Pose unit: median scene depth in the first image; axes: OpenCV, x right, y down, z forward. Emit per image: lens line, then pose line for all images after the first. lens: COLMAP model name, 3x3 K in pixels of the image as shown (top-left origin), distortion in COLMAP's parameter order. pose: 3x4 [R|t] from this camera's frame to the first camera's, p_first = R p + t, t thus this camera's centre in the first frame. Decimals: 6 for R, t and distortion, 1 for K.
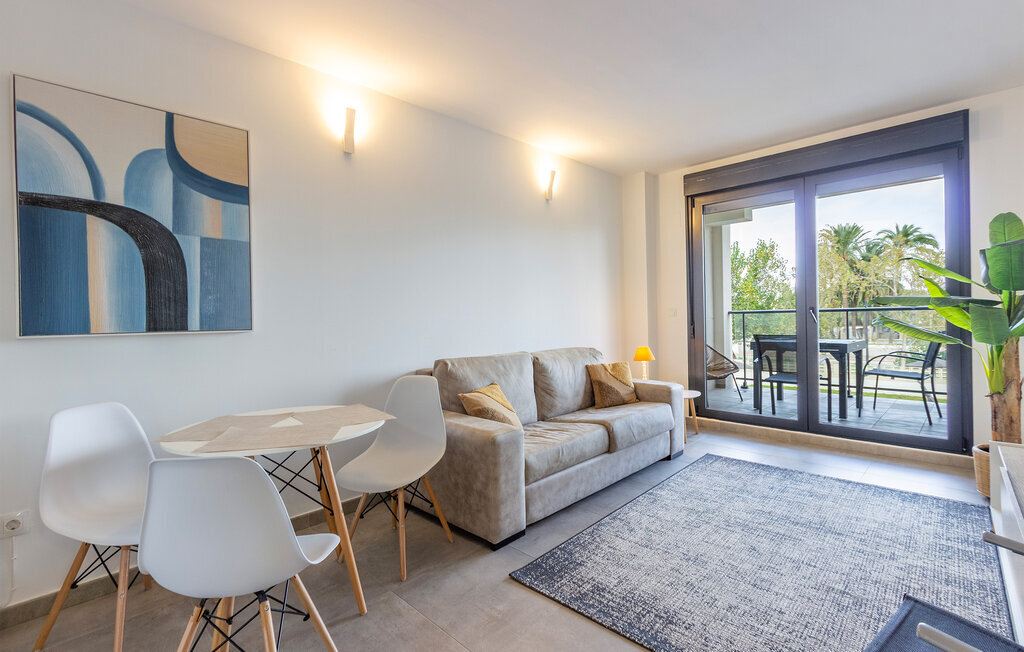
lens RADIAL K [[469.5, 0, 516.0], [0, 469.5, 323.4], [0, 0, 1]] dist [0.007384, 0.000120]
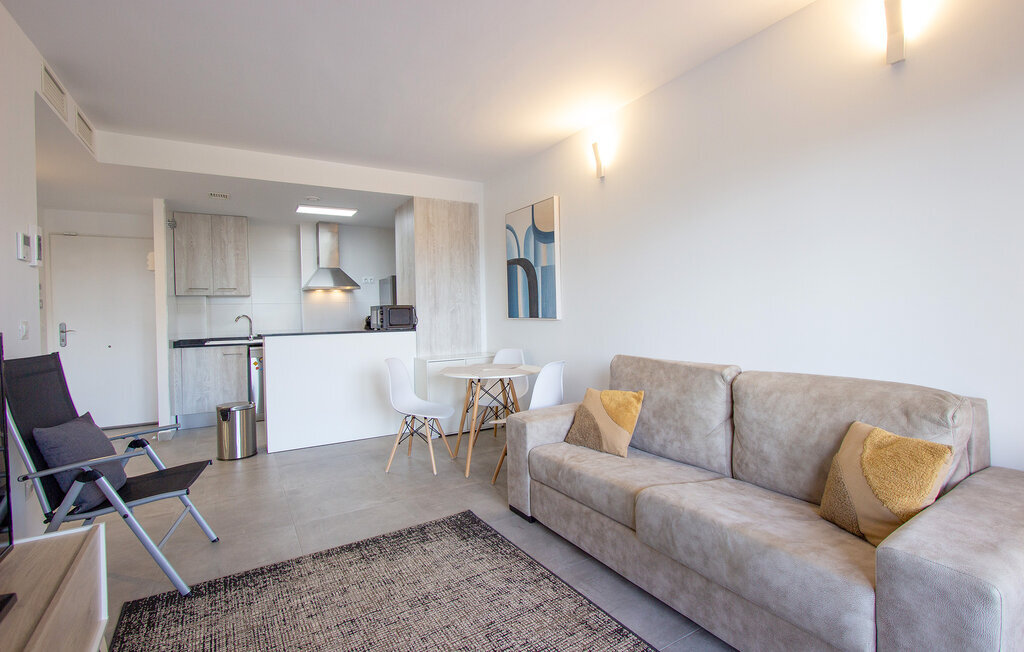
lens RADIAL K [[469.5, 0, 506.1], [0, 469.5, 322.2], [0, 0, 1]] dist [0.007384, 0.000120]
pose [[-0.264326, 0.044792, -0.963393, 0.924685], [0.008631, 0.998991, 0.044079, -0.040607], [0.964395, 0.003336, -0.264446, 1.104657]]
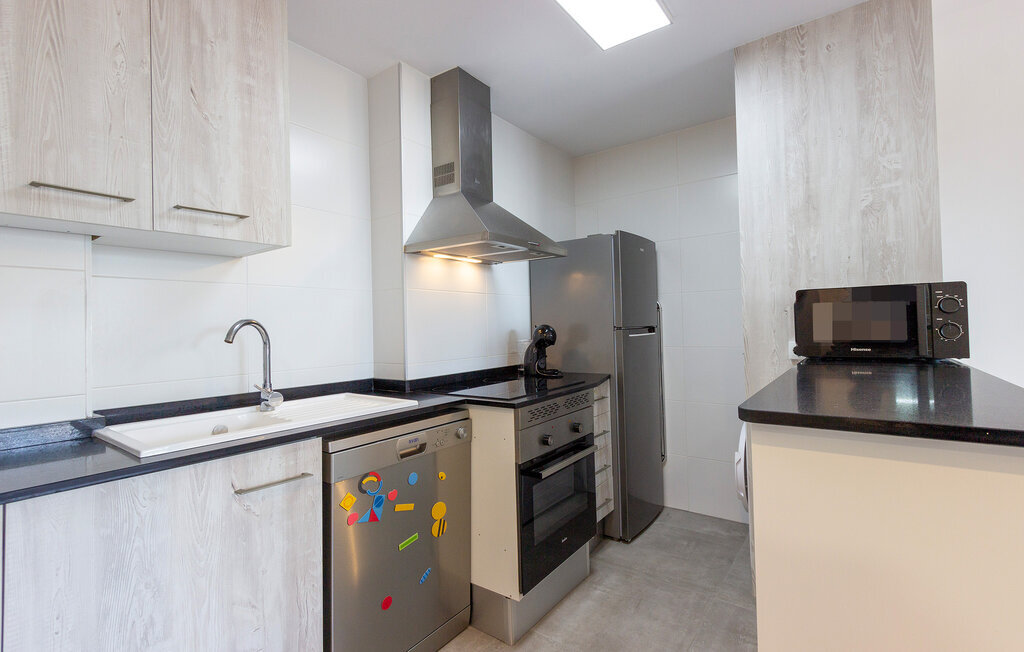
lens RADIAL K [[469.5, 0, 515.1], [0, 469.5, 317.2], [0, 0, 1]] dist [0.007384, 0.000120]
pose [[0.148186, 0.001709, -0.988958, -0.138565], [0.001192, 0.999997, 0.001907, 0.005692], [0.988959, -0.001461, 0.148184, -0.304002]]
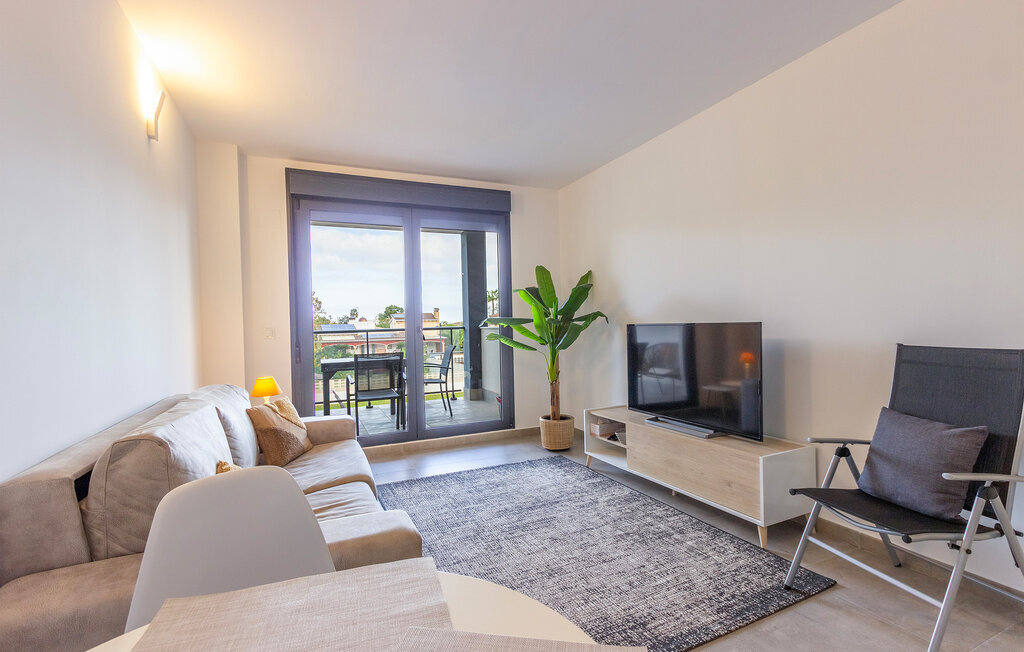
lens RADIAL K [[469.5, 0, 515.3], [0, 469.5, 333.2], [0, 0, 1]] dist [0.007384, 0.000120]
pose [[0.361116, -0.004528, 0.932510, -0.467049], [0.035886, 0.999315, -0.009044, 0.000097], [-0.931830, 0.036730, 0.361031, 0.556977]]
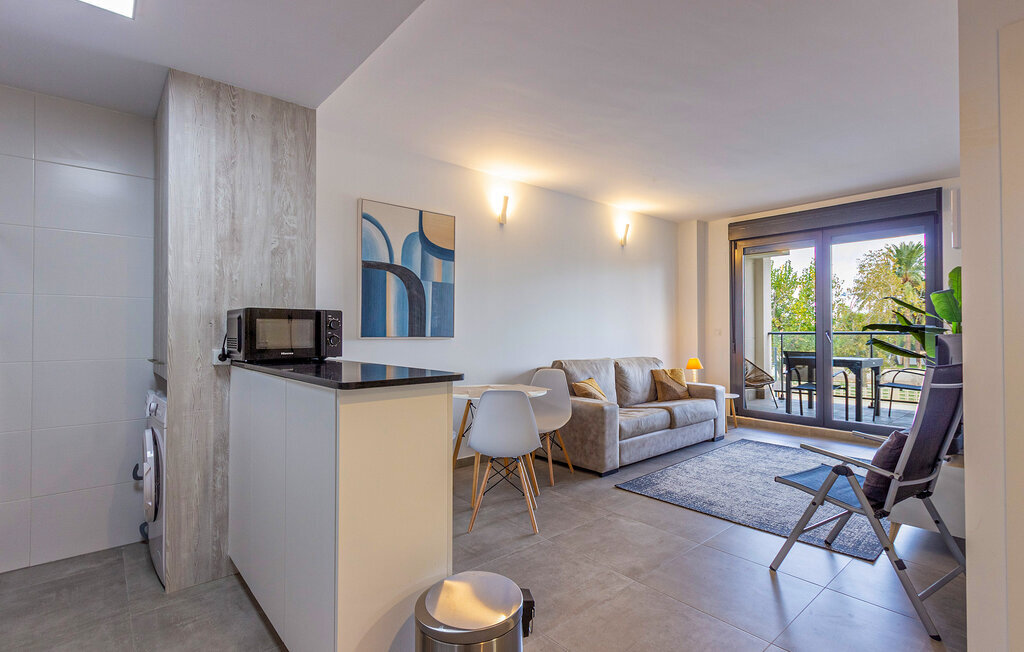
lens RADIAL K [[494.4, 0, 519.6], [0, 494.4, 325.9], [0, 0, 1]] dist [0.009667, -0.003331]
pose [[0.997699, 0.021569, -0.064273, -0.192009], [-0.023274, 0.999394, -0.025889, 0.011862], [0.063676, 0.027325, 0.997596, -0.613642]]
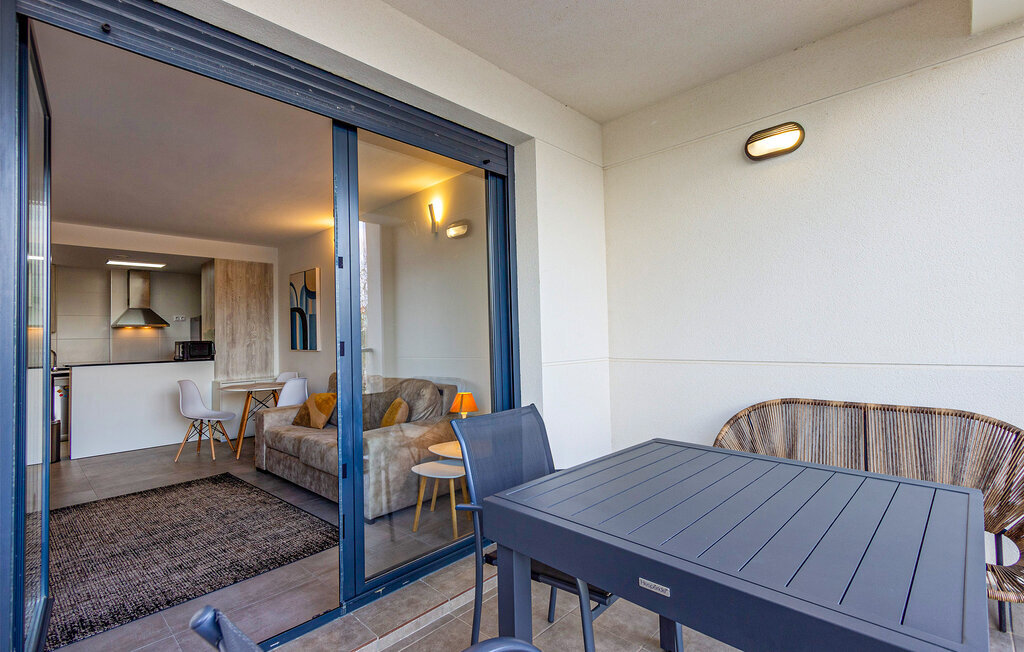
lens RADIAL K [[469.5, 0, 515.7], [0, 469.5, 323.1], [0, 0, 1]] dist [0.007384, 0.000120]
pose [[0.021631, -0.007963, -0.999734, 1.630806], [0.008016, 0.999938, -0.007791, -0.085787], [0.999734, -0.007846, 0.021694, 1.717543]]
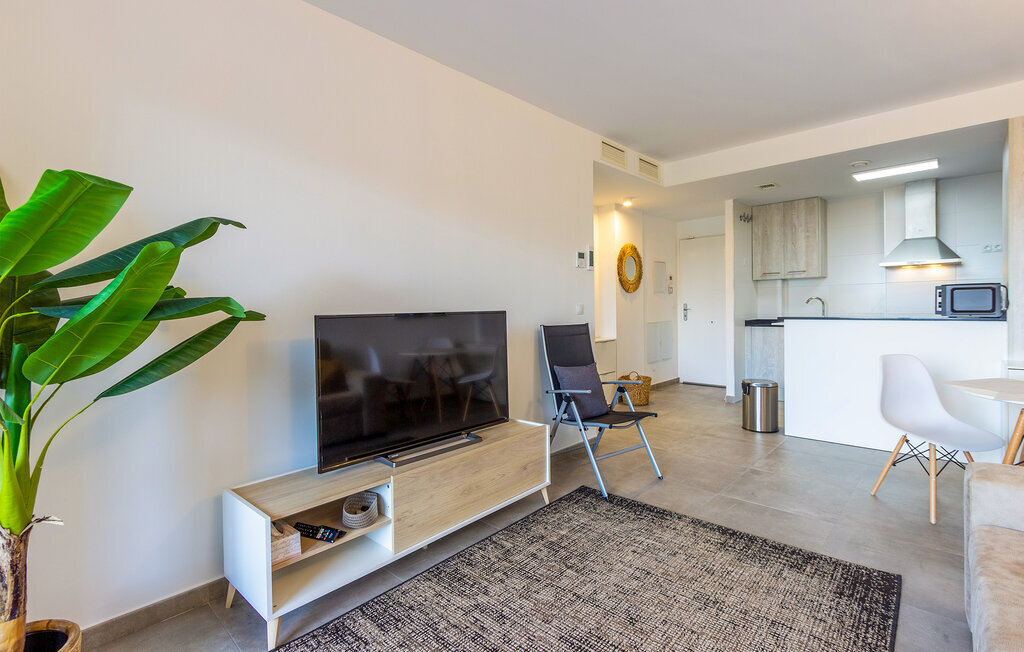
lens RADIAL K [[469.5, 0, 527.6], [0, 469.5, 316.5], [0, 0, 1]] dist [0.007384, 0.000120]
pose [[-0.998538, 0.038656, -0.037787, 0.568805], [0.037051, 0.998419, 0.042277, -0.039462], [0.039361, 0.040815, -0.998391, 1.442511]]
